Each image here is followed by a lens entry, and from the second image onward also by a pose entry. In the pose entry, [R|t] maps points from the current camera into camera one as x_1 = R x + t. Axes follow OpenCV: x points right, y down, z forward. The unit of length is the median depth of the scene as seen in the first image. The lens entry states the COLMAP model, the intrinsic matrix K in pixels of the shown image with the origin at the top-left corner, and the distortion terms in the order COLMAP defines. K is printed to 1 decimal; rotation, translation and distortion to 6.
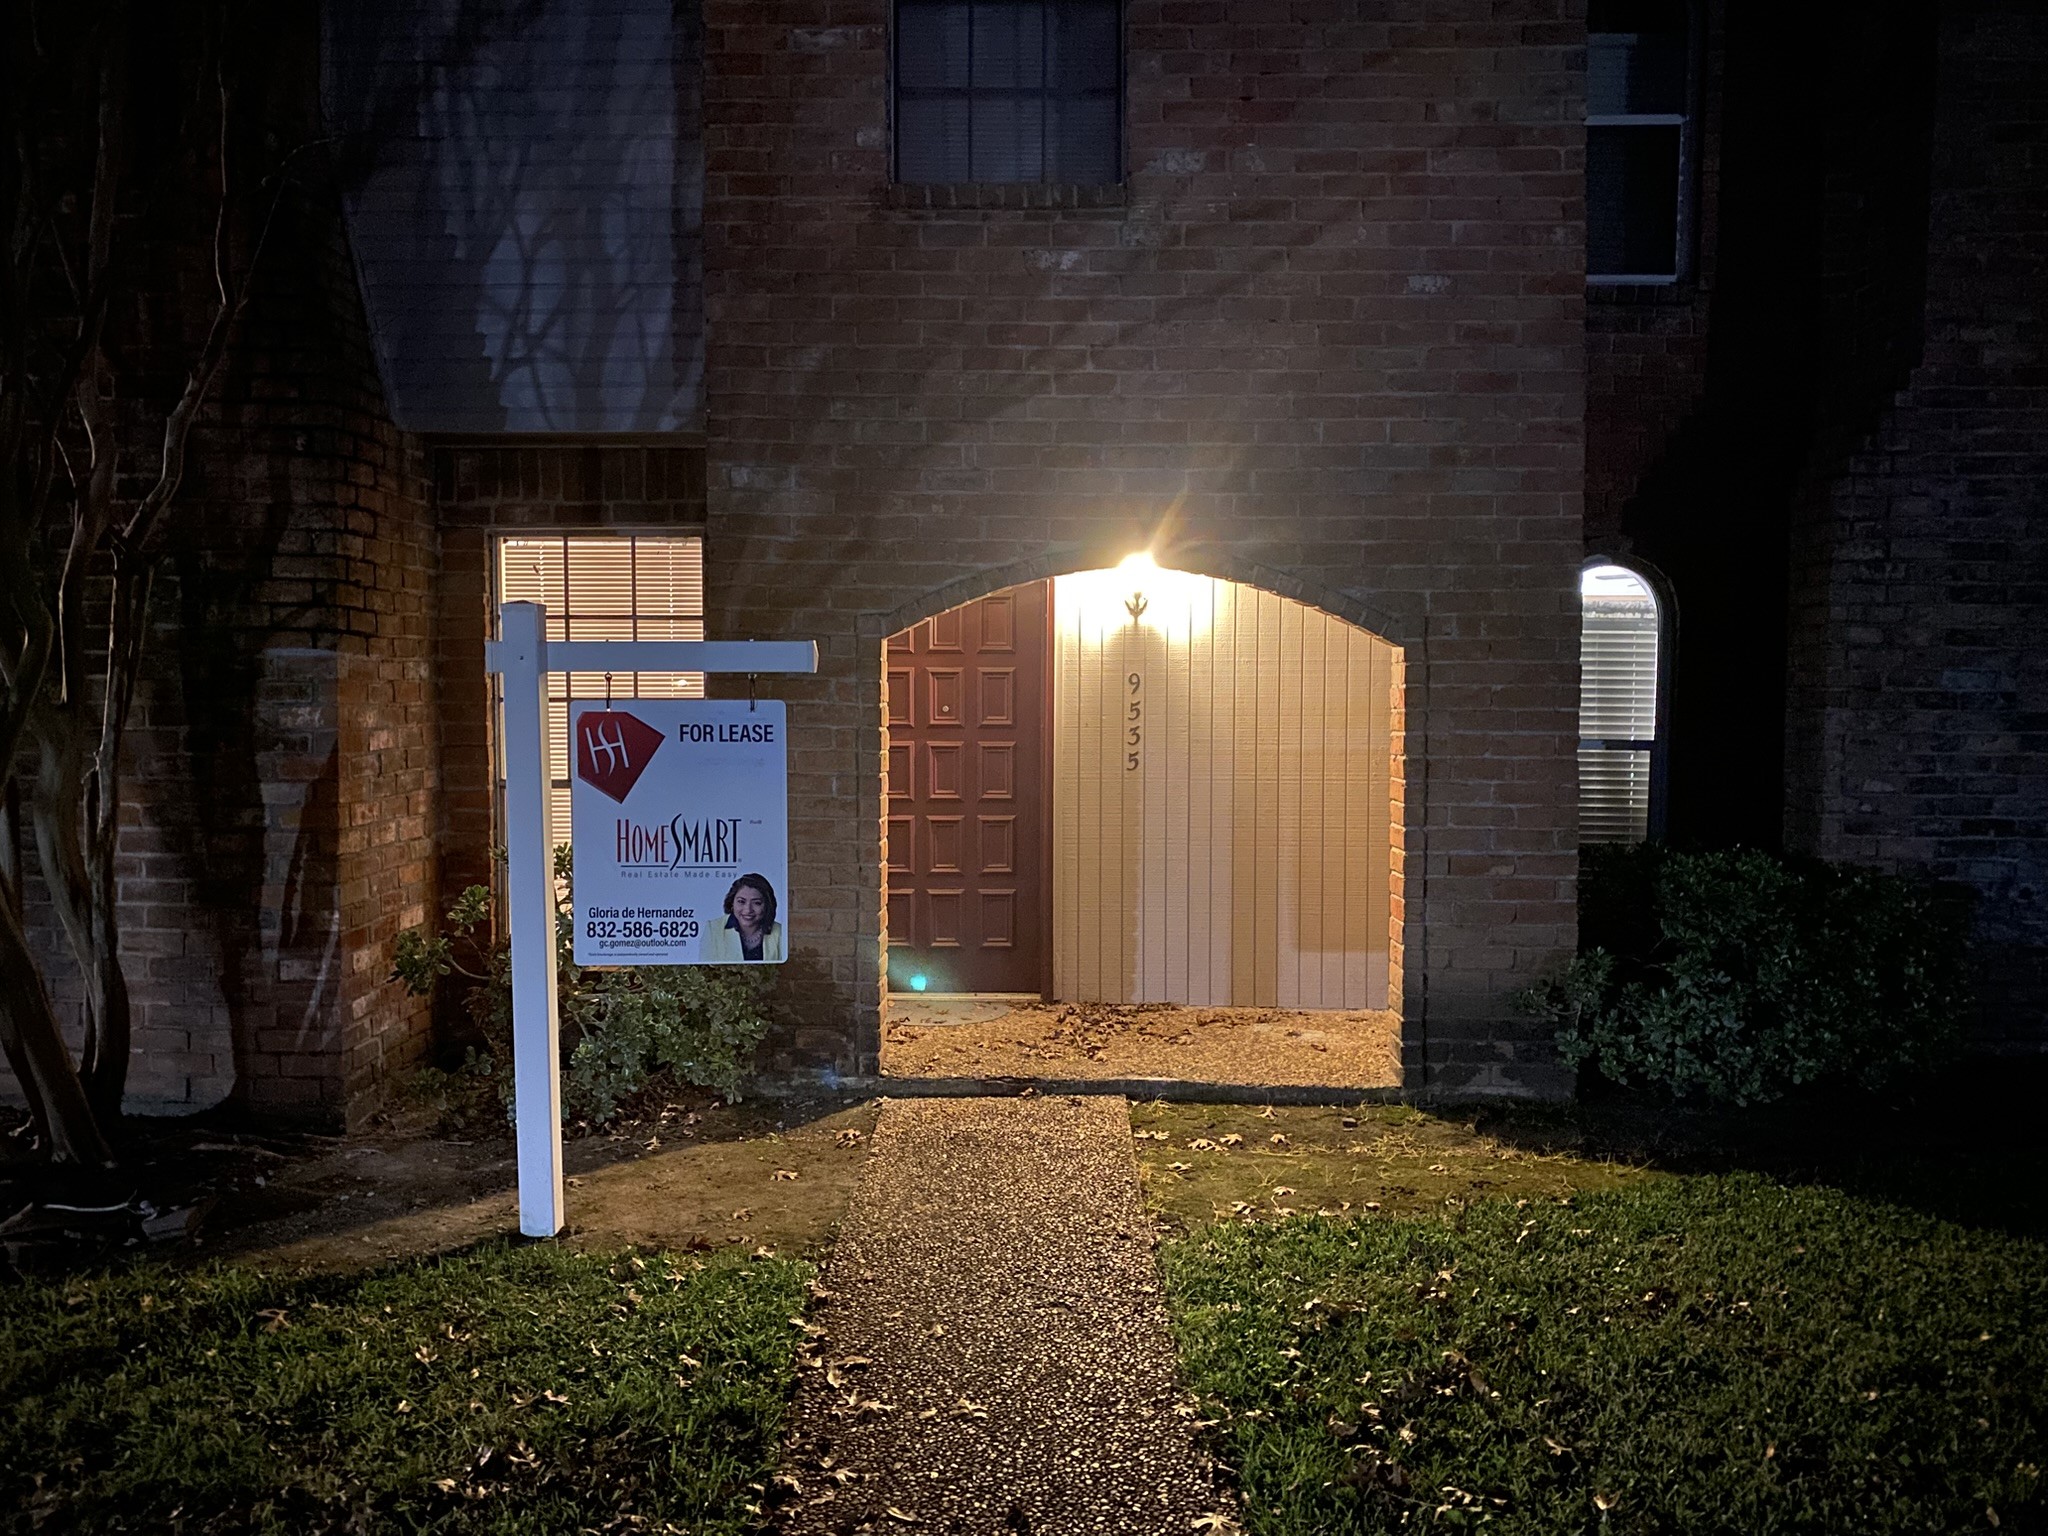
lens RADIAL K [[1565.8, 0, 1028.3], [0, 1565.8, 783.8], [0, 0, 1]] dist [0.050657, -0.060661]
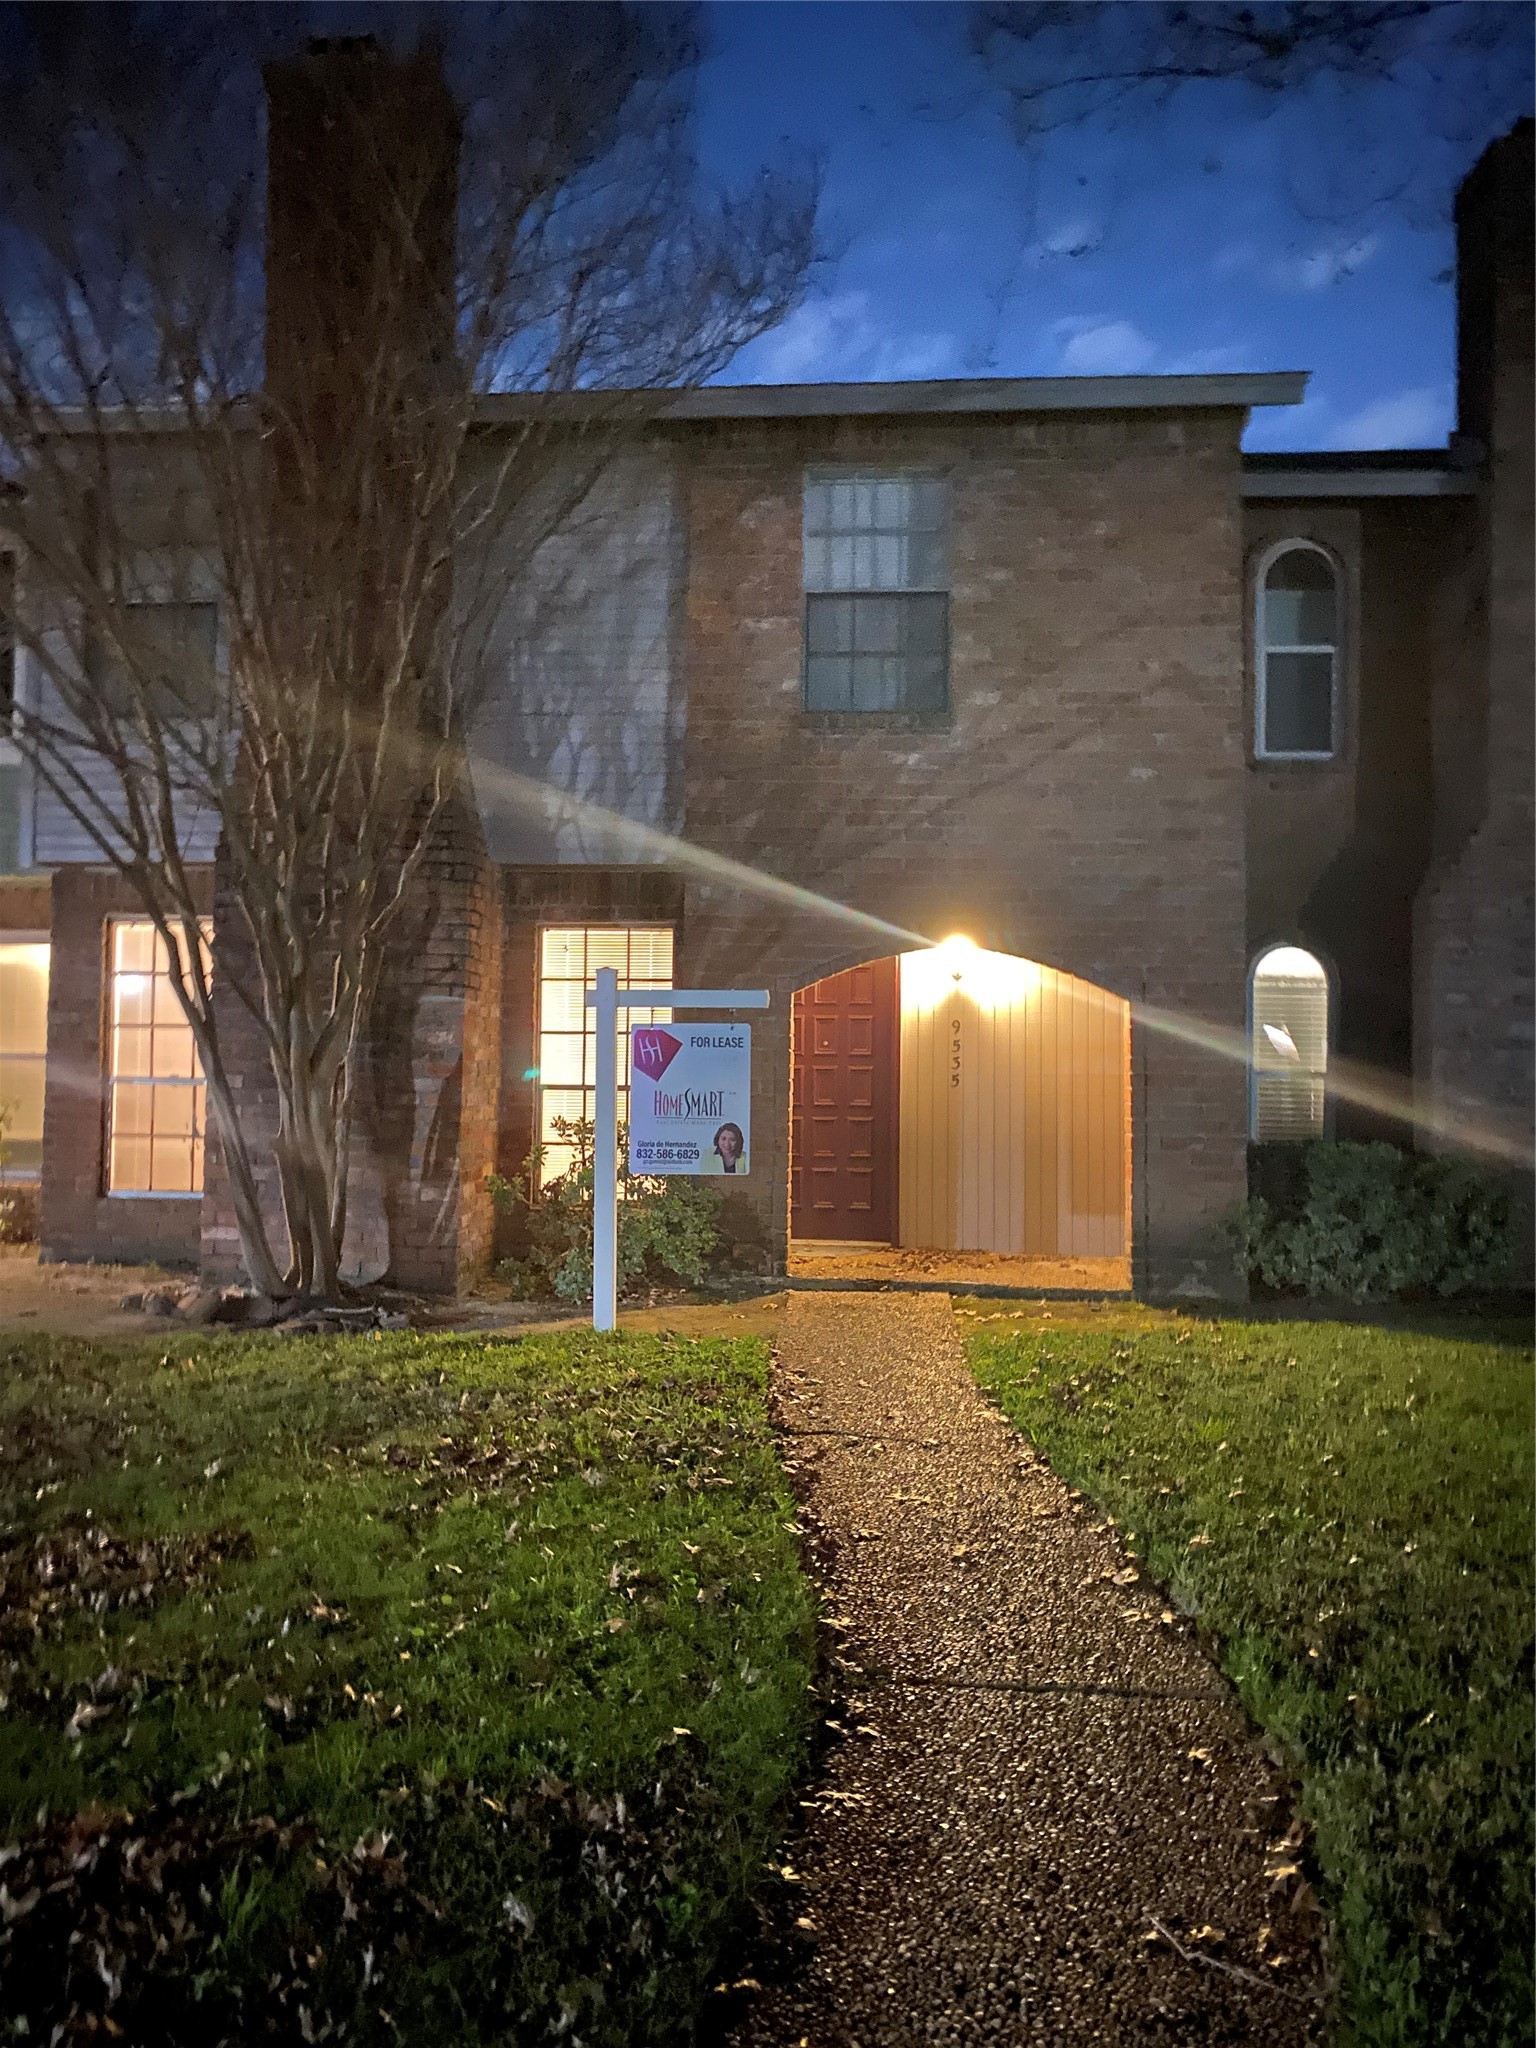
lens RADIAL K [[1565.8, 0, 754.9], [0, 1565.8, 1011.7], [0, 0, 1]] dist [0.050657, -0.060661]
pose [[0.997580, 0.008469, -0.069009, -0.023180], [-0.014993, 0.995405, -0.094574, 0.075245], [0.067891, 0.095380, 0.993123, -0.562177]]
